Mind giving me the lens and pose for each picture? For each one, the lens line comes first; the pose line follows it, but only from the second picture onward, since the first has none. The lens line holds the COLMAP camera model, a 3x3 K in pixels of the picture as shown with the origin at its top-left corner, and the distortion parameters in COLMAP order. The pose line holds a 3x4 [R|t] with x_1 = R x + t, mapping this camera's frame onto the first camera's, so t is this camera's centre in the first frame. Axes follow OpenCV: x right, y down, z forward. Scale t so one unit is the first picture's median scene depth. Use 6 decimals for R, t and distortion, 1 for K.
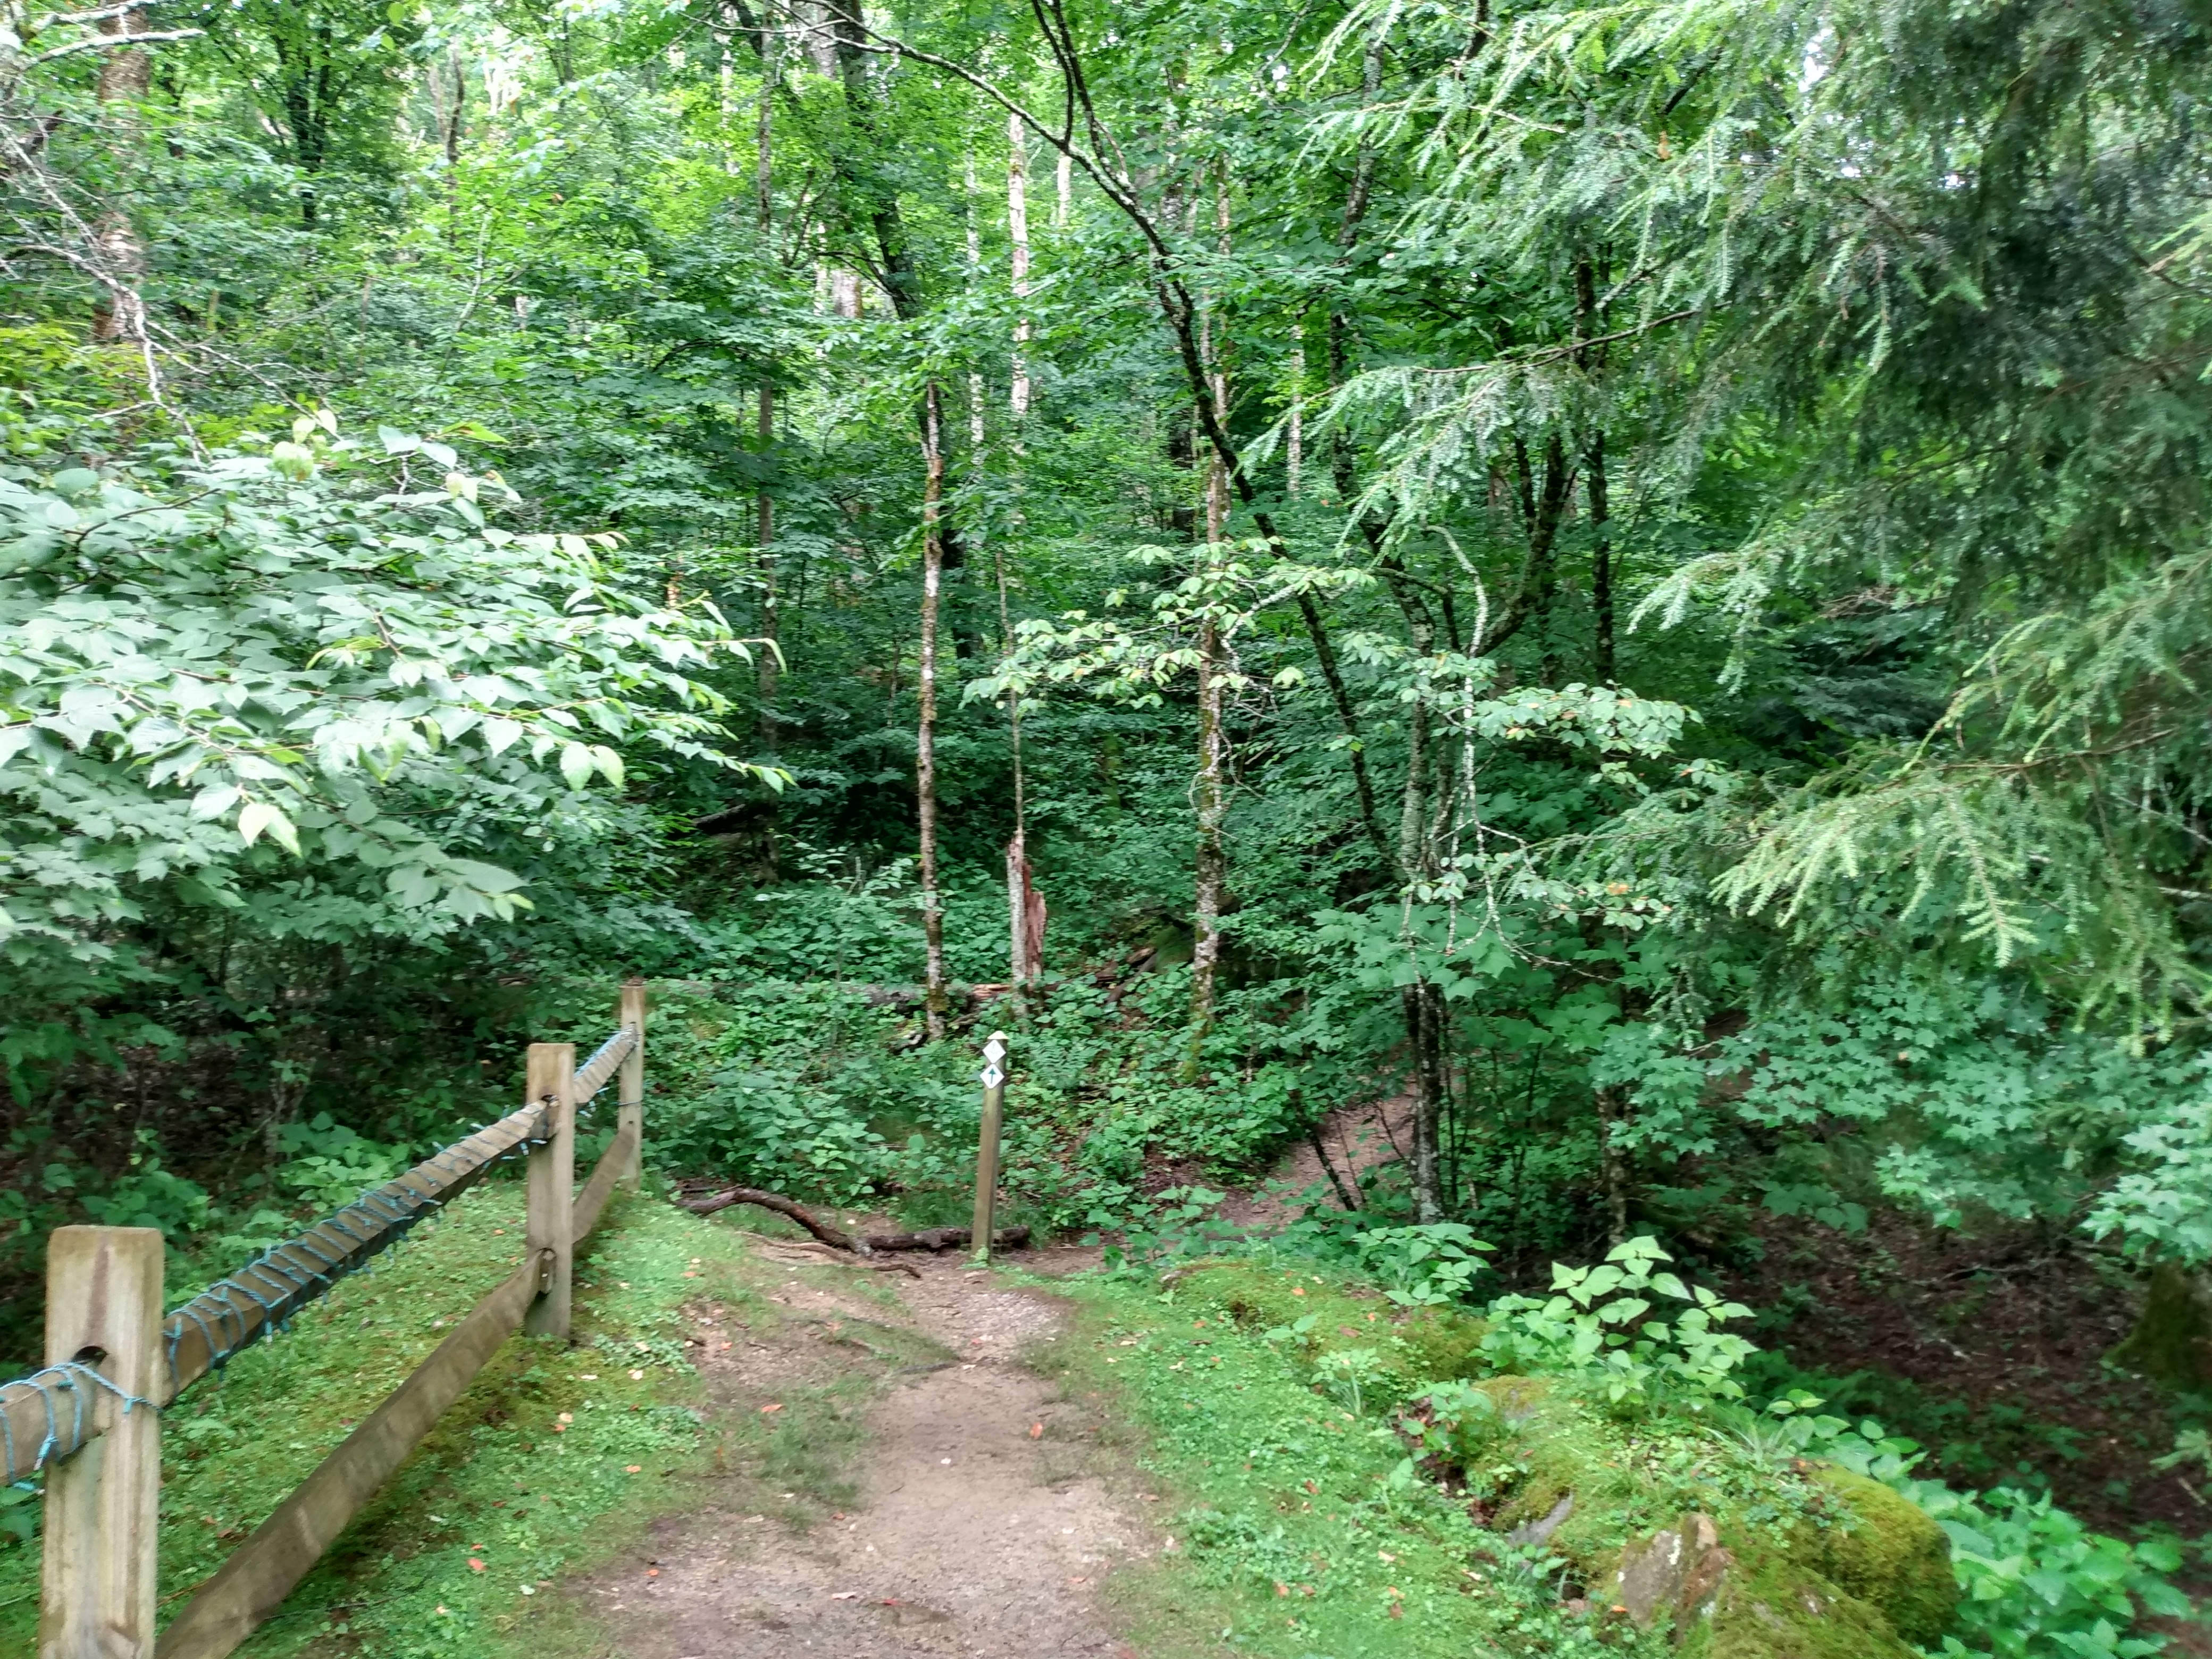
lens RADIAL K [[1711.7, 0, 1110.7], [0, 1711.7, 834.4], [0, 0, 1]] dist [0.097605, -0.184863]
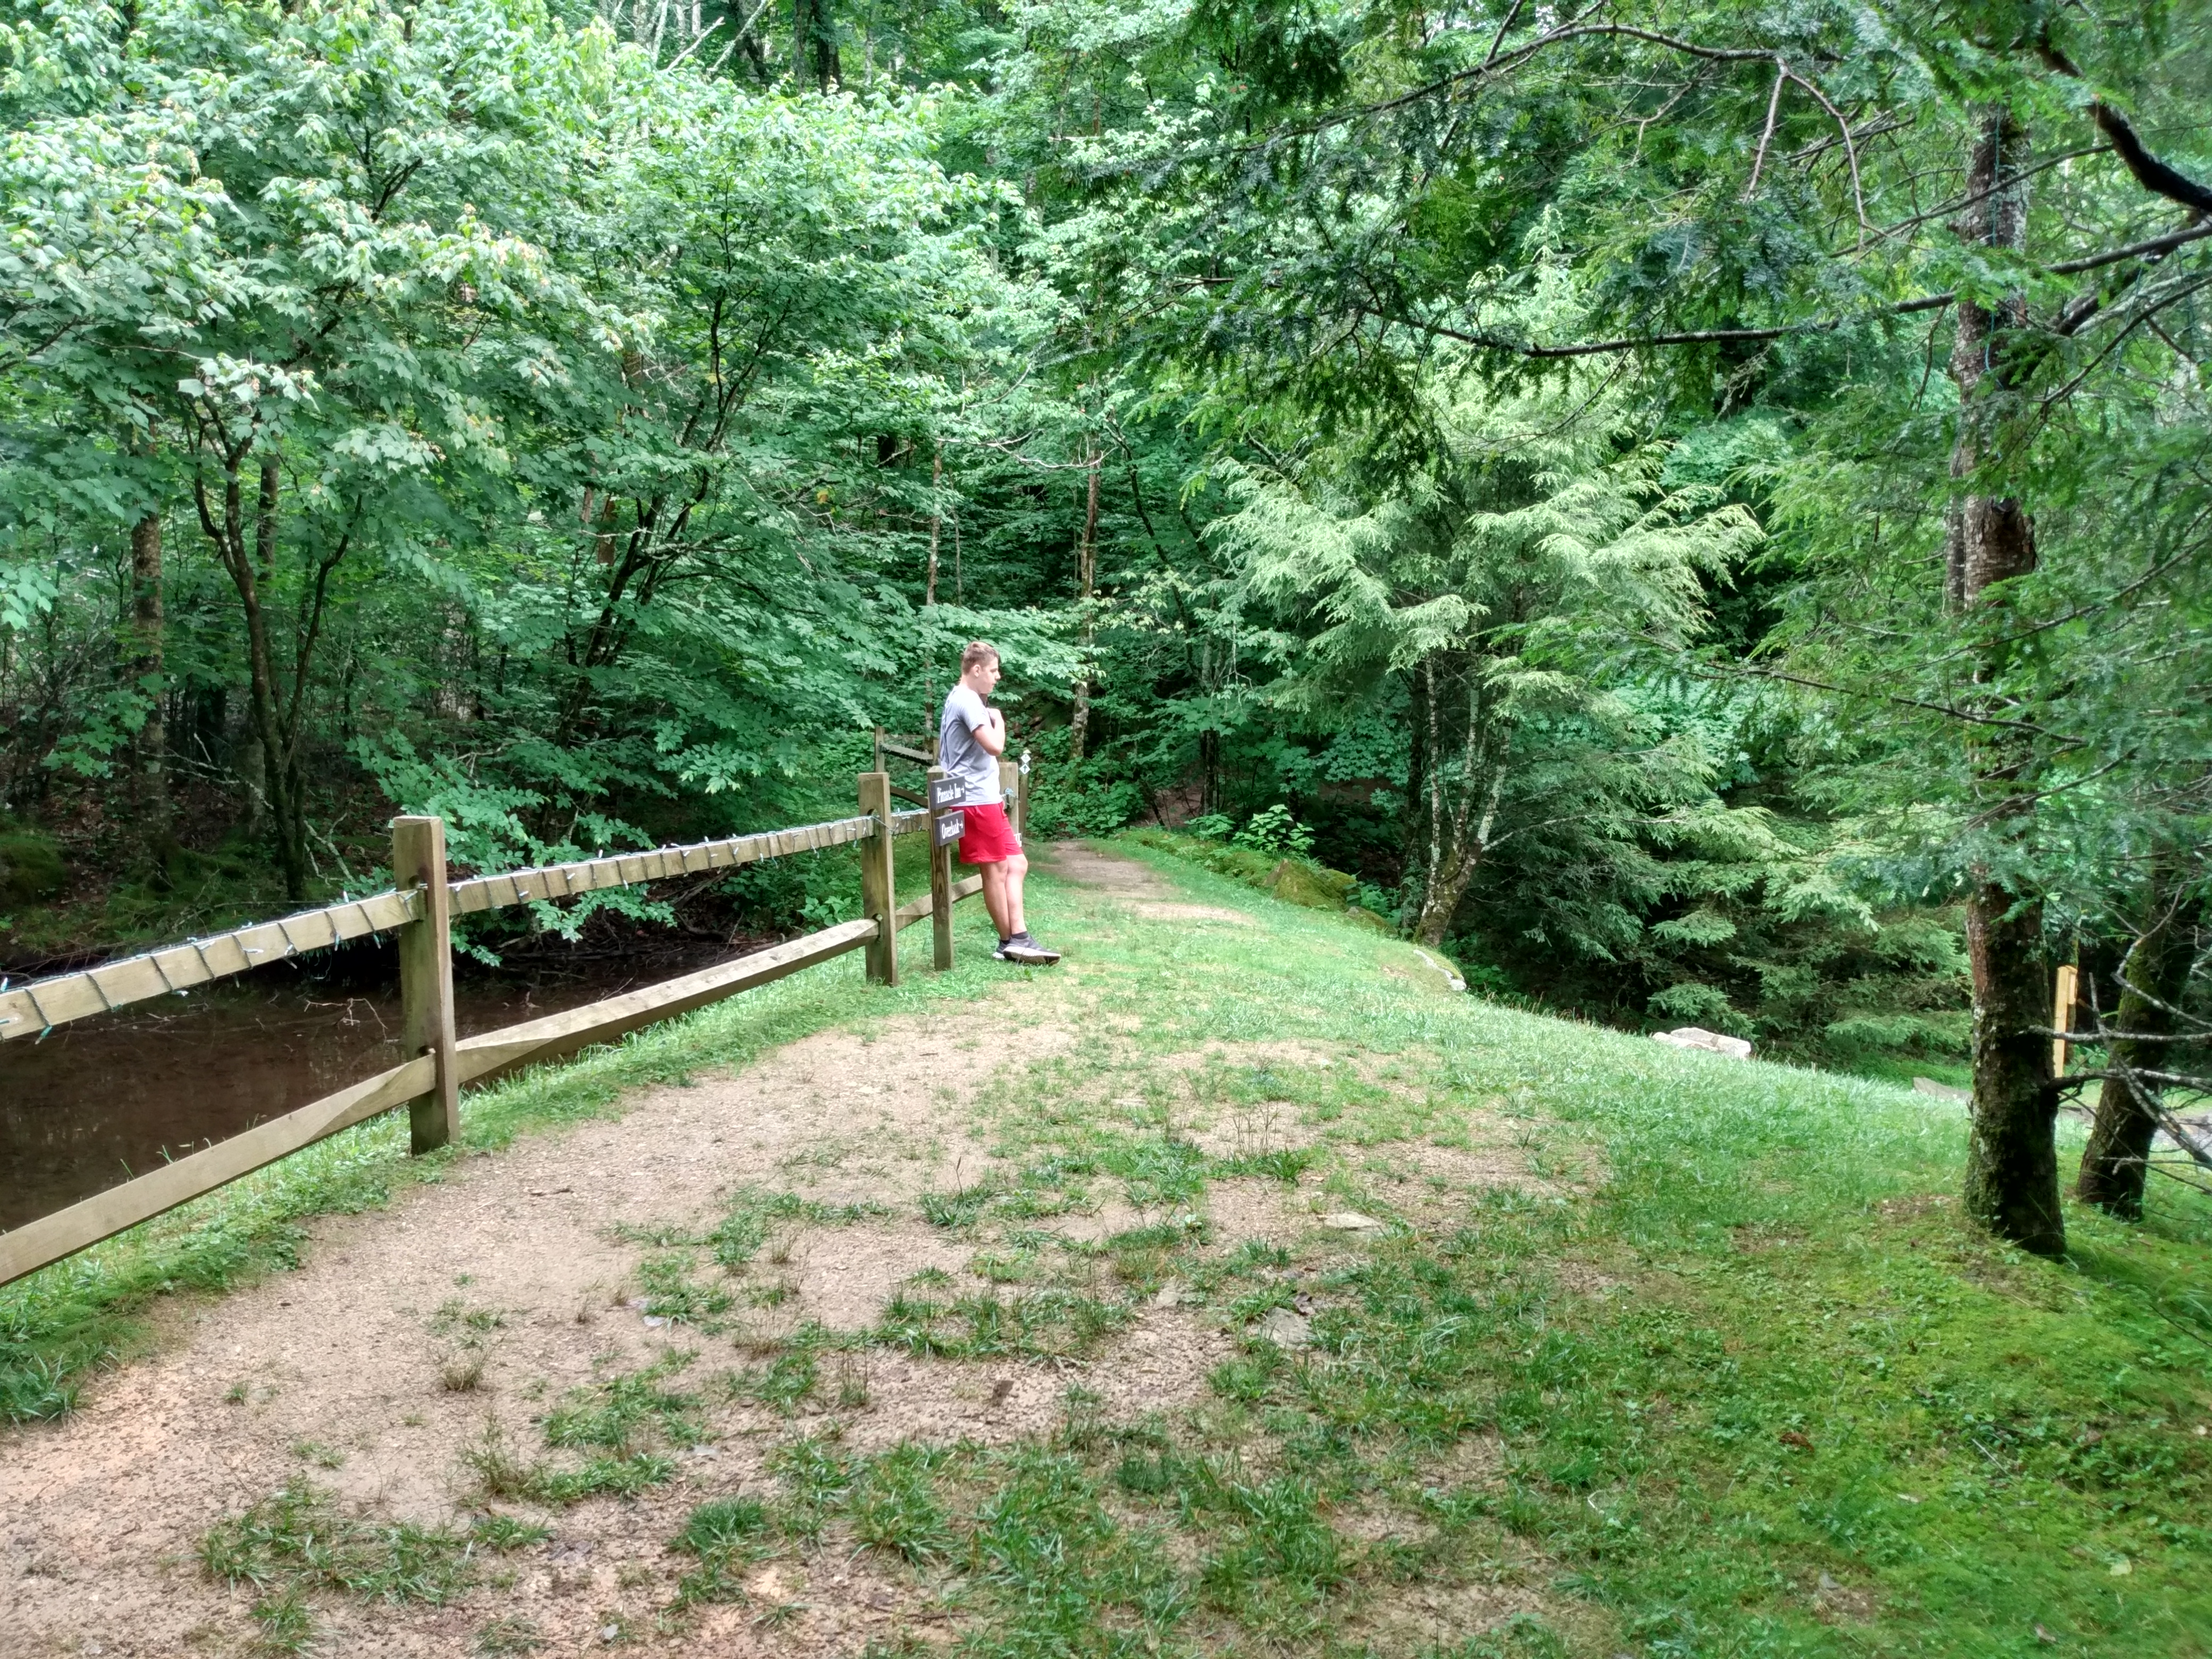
lens RADIAL K [[1741.3, 0, 1106.0], [0, 1741.3, 829.5], [0, 0, 1]] dist [0.162298, -0.361421]
pose [[0.989952, 0.011431, 0.140941, -0.188378], [-0.029146, 0.991820, 0.124275, -0.046100], [-0.138368, -0.127135, 0.982187, -0.858223]]
